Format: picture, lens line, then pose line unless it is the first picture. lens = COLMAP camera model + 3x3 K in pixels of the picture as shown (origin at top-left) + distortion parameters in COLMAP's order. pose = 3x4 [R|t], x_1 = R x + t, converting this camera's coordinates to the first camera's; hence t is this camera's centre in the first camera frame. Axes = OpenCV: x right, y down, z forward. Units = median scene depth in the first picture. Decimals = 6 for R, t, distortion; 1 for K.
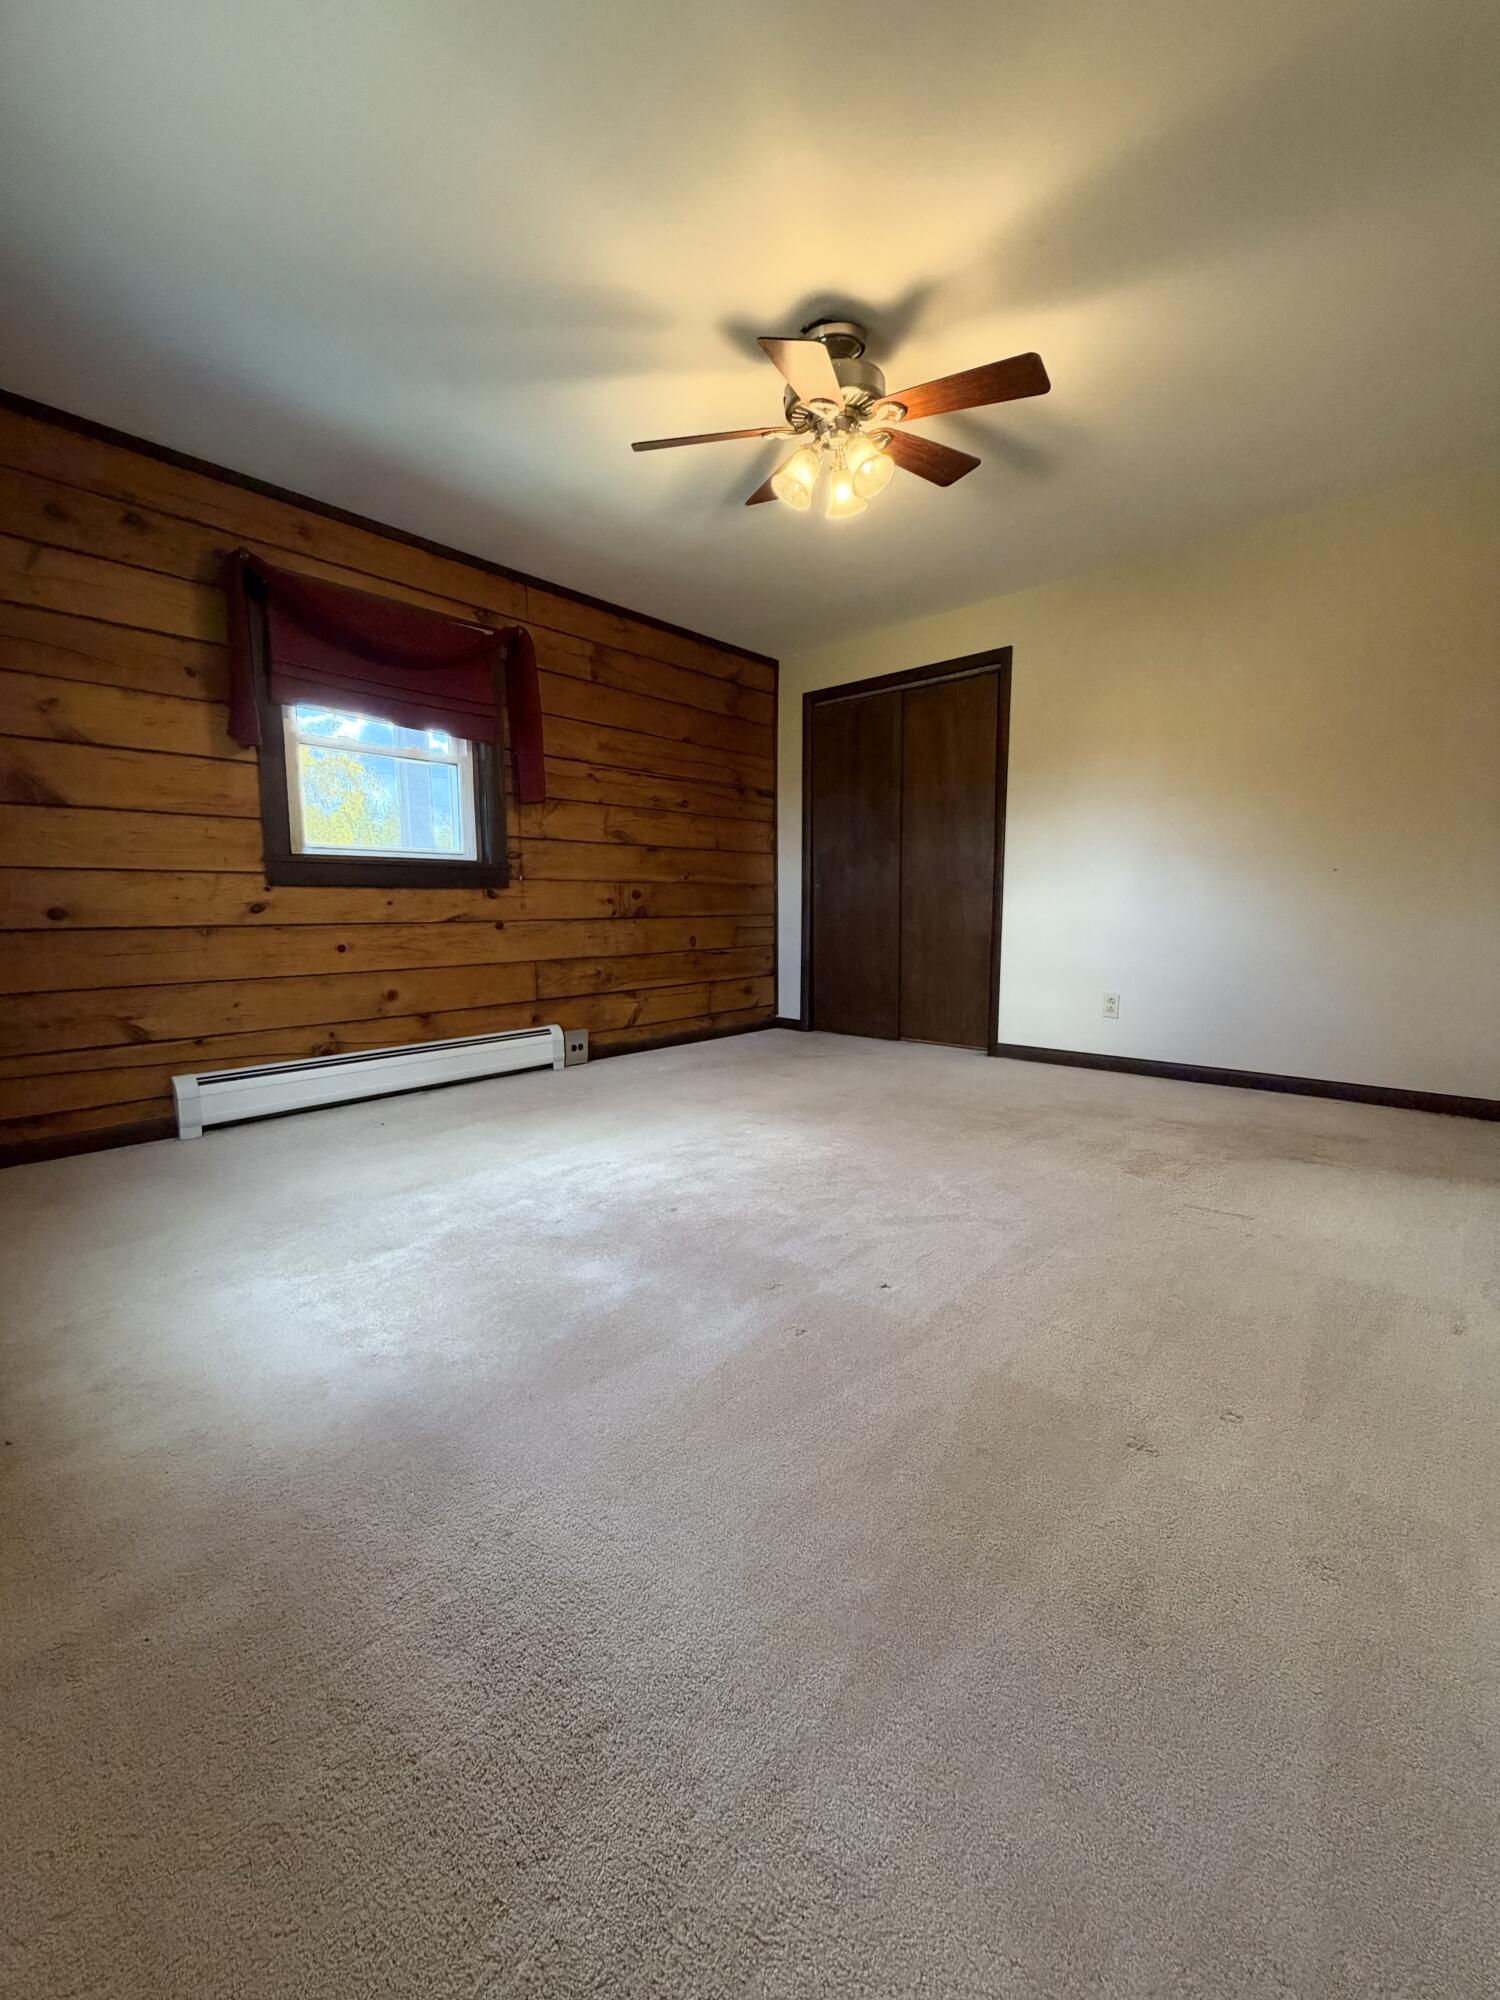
lens RADIAL K [[790.2, 0, 755.1], [0, 790.2, 993.2], [0, 0, 1]] dist [-0.001675, 0.000304]
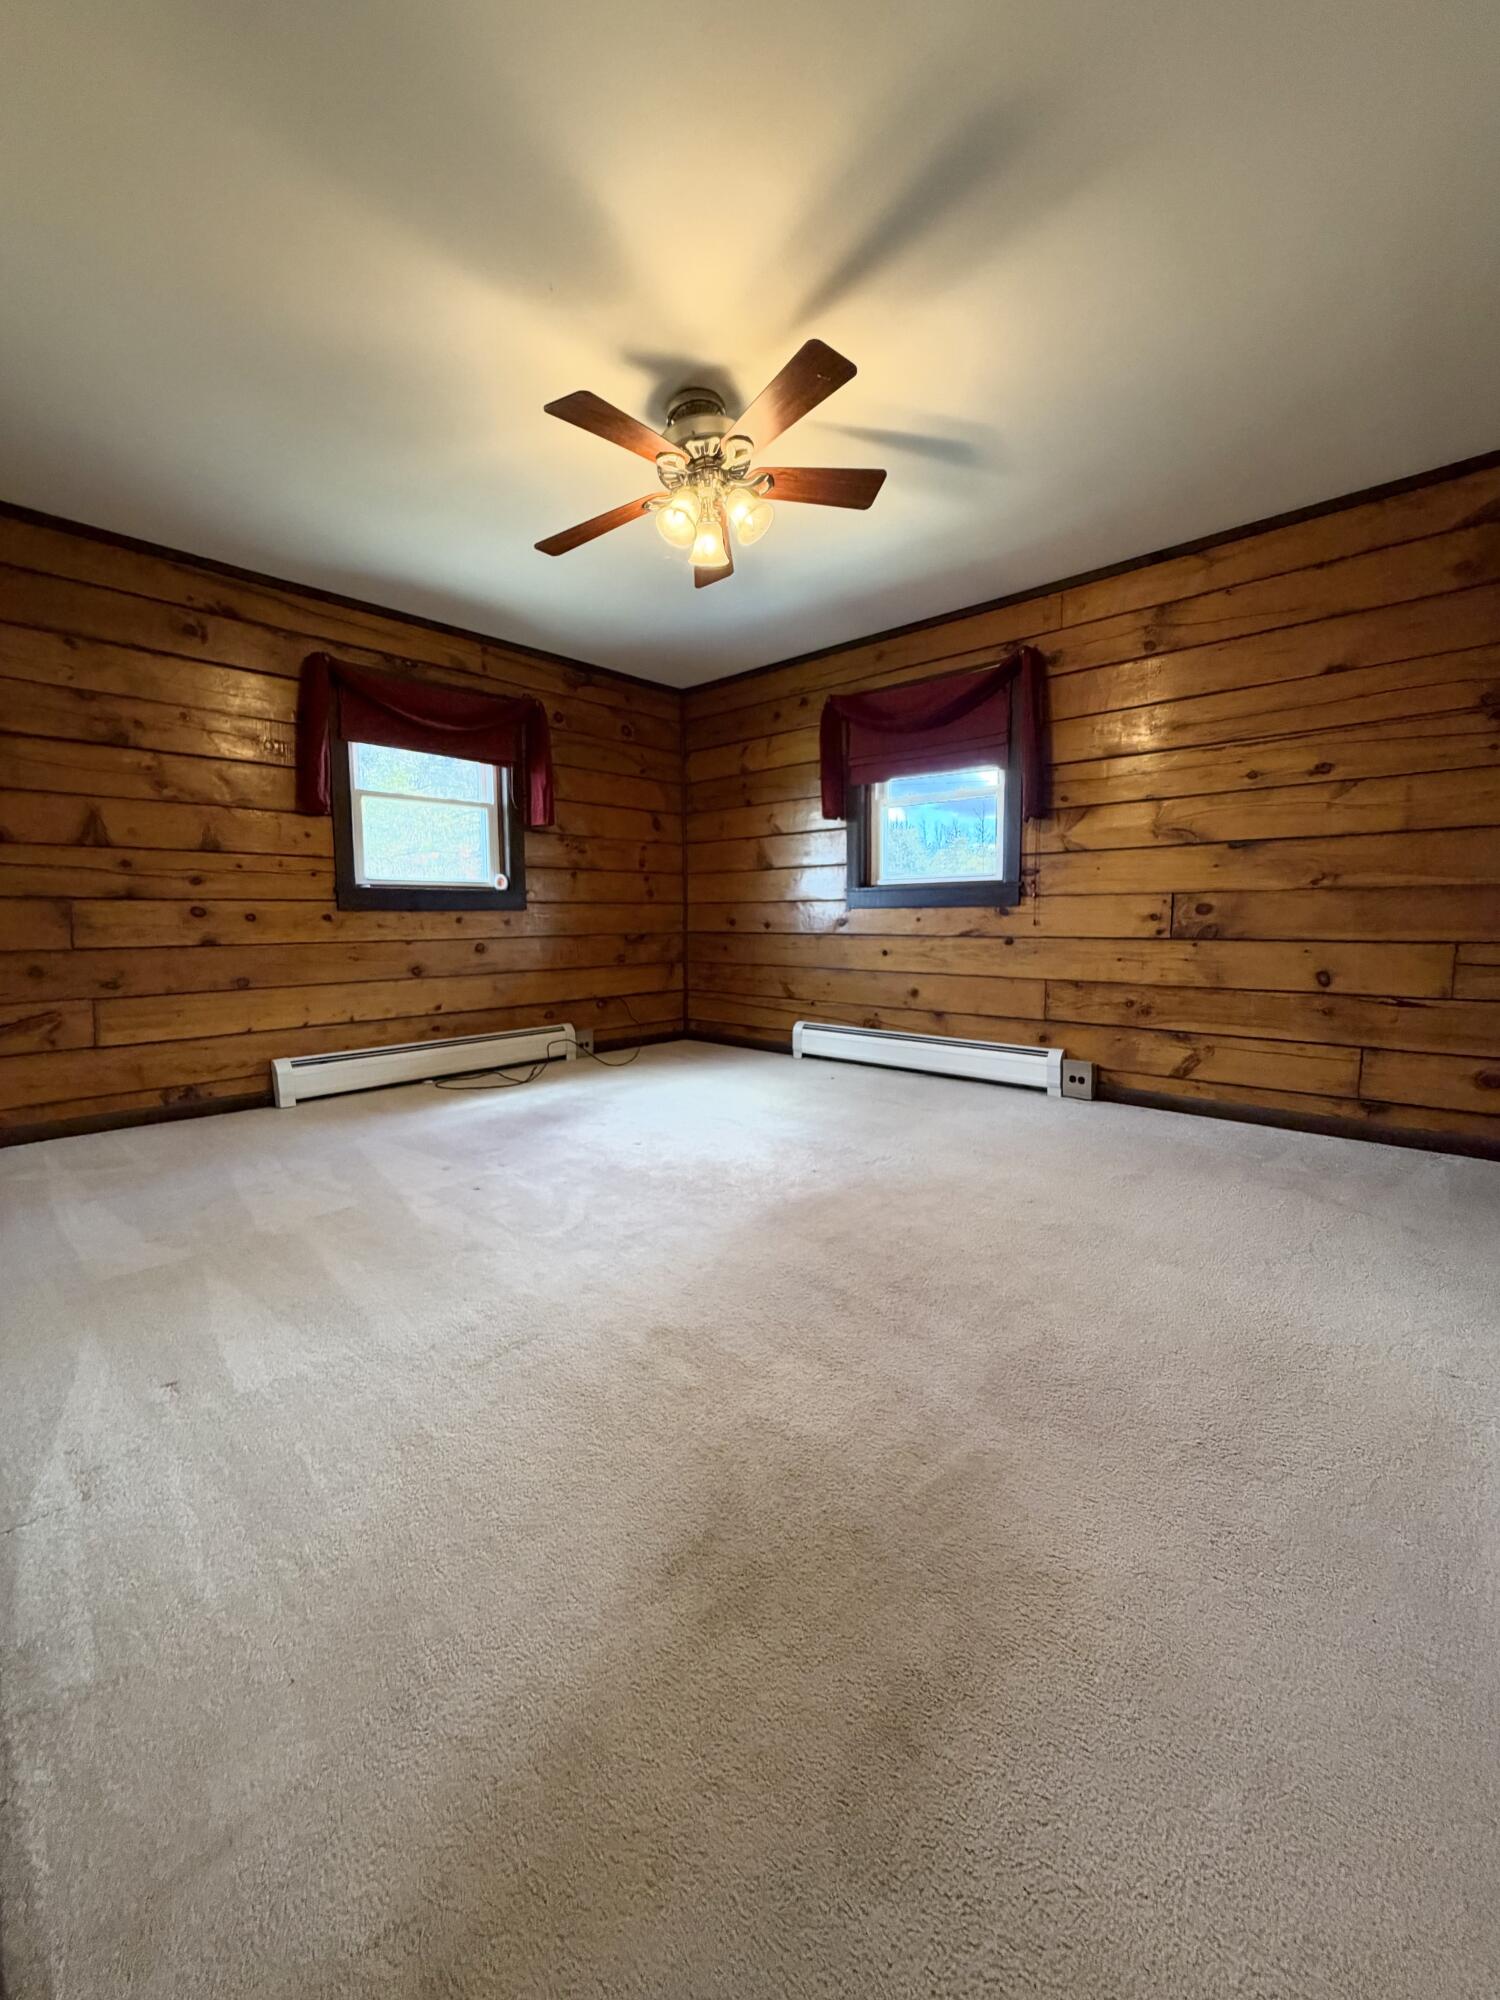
lens RADIAL K [[790.2, 0, 741.6], [0, 790.2, 992.7], [0, 0, 1]] dist [-0.001675, 0.000304]
pose [[-0.023585, 0.102544, -0.994449, 0.693229], [-0.103613, 0.989118, 0.104452, -0.086771], [0.994338, 0.105501, -0.012704, 0.642196]]
